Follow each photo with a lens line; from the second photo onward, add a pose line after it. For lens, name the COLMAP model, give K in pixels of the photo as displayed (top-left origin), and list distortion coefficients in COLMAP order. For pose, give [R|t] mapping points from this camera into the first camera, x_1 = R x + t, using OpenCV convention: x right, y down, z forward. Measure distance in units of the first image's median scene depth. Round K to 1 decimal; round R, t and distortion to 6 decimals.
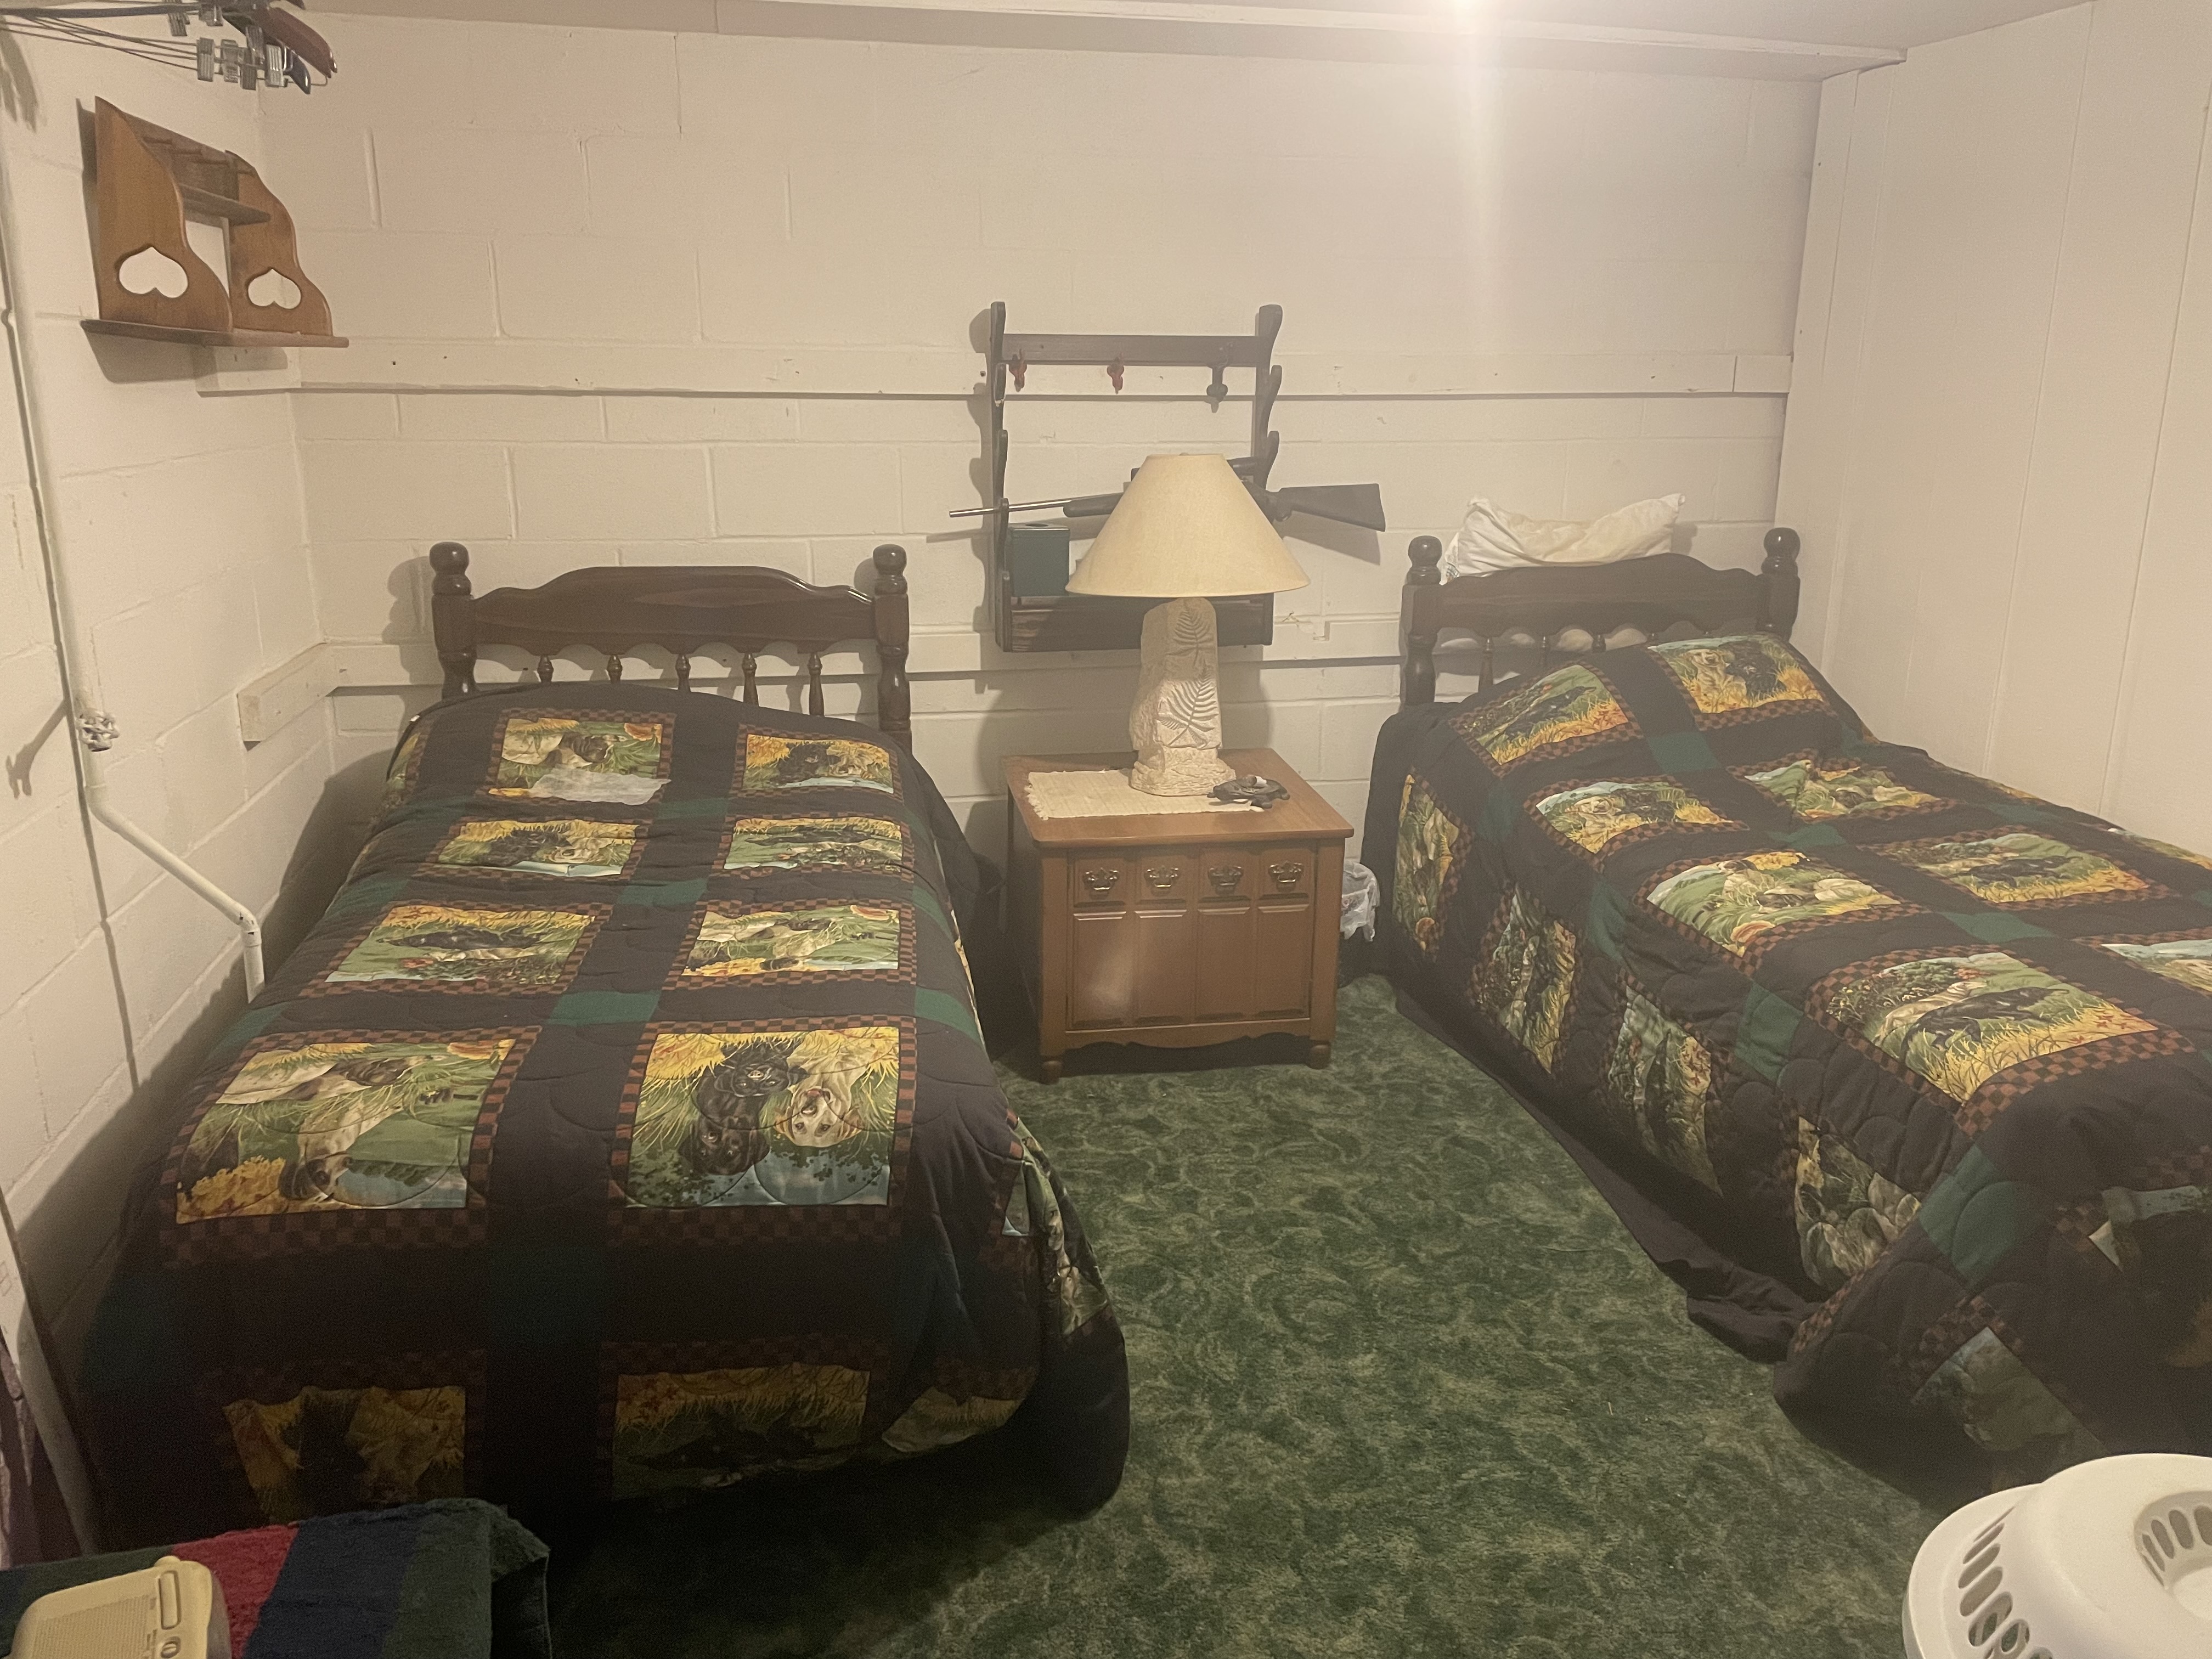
lens RADIAL K [[1670.6, 0, 1097.2], [0, 1670.6, 815.4], [0, 0, 1]] dist [0.057603, -0.059970]
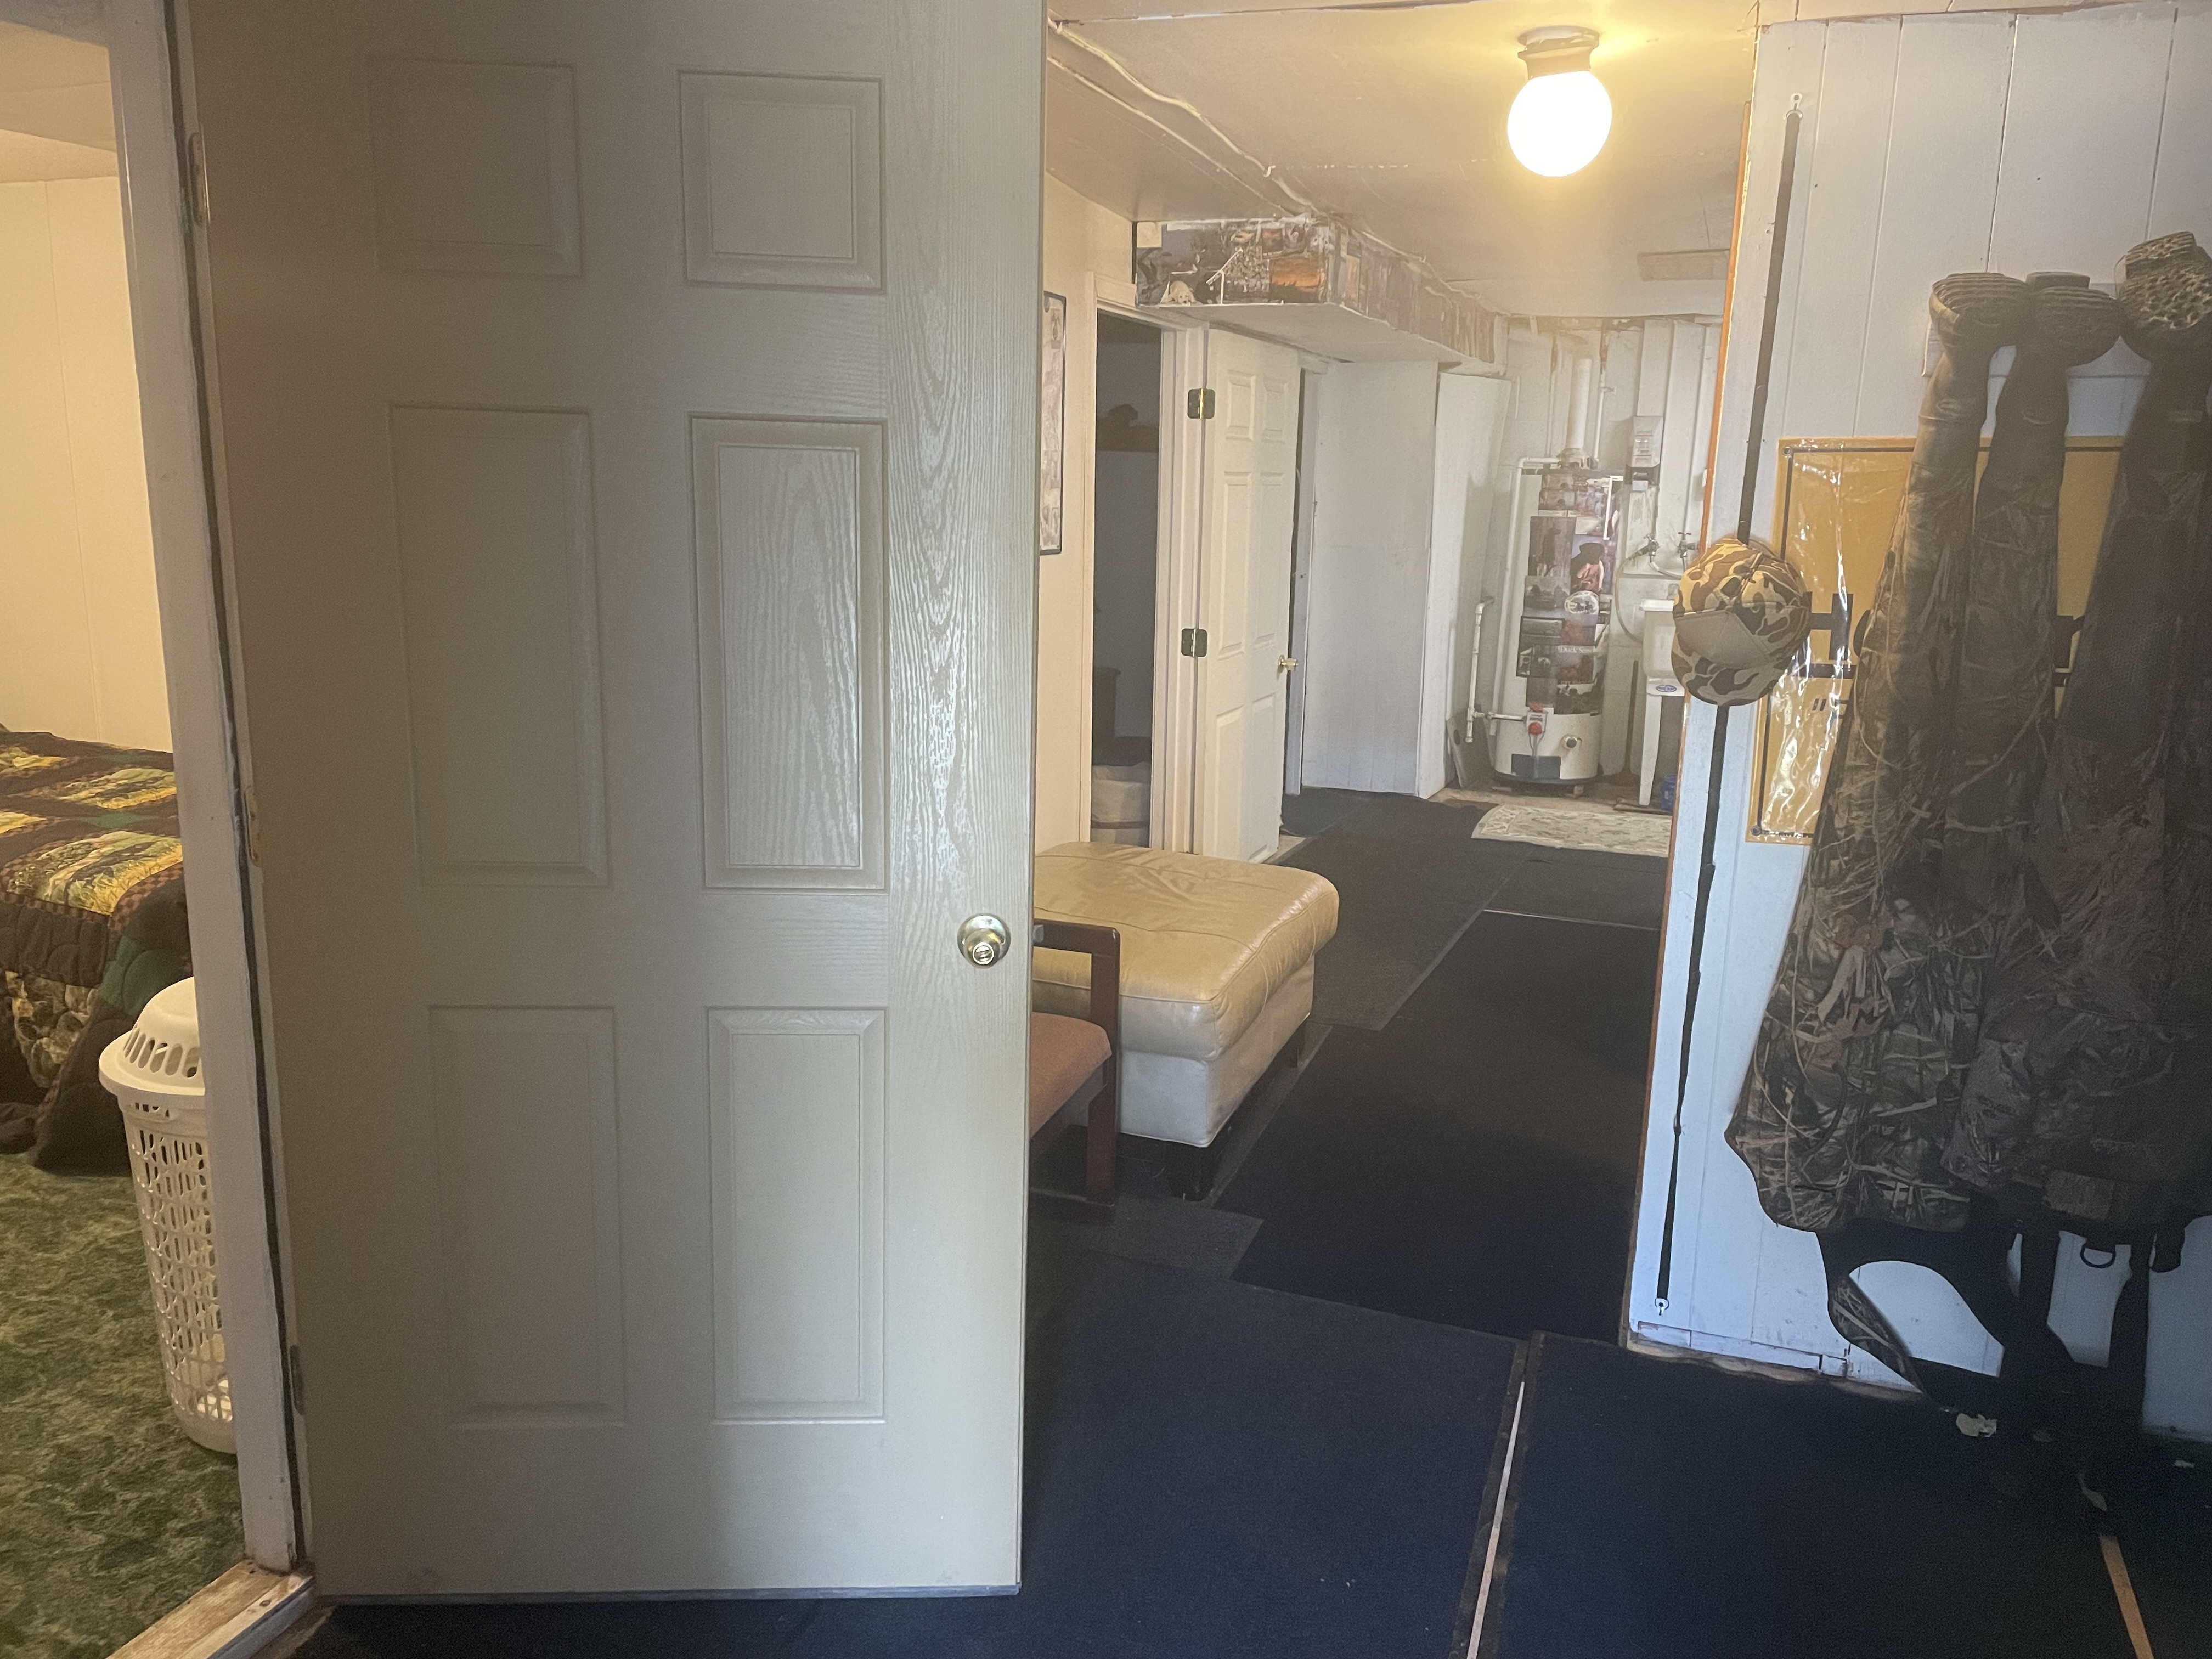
lens RADIAL K [[1670.6, 0, 1098.5], [0, 1670.6, 814.1], [0, 0, 1]] dist [0.057603, -0.059970]
pose [[0.533721, -0.169218, 0.828557, -0.253872], [0.194129, 0.978127, 0.074715, 0.126049], [-0.823077, 0.120970, 0.554897, -0.570473]]
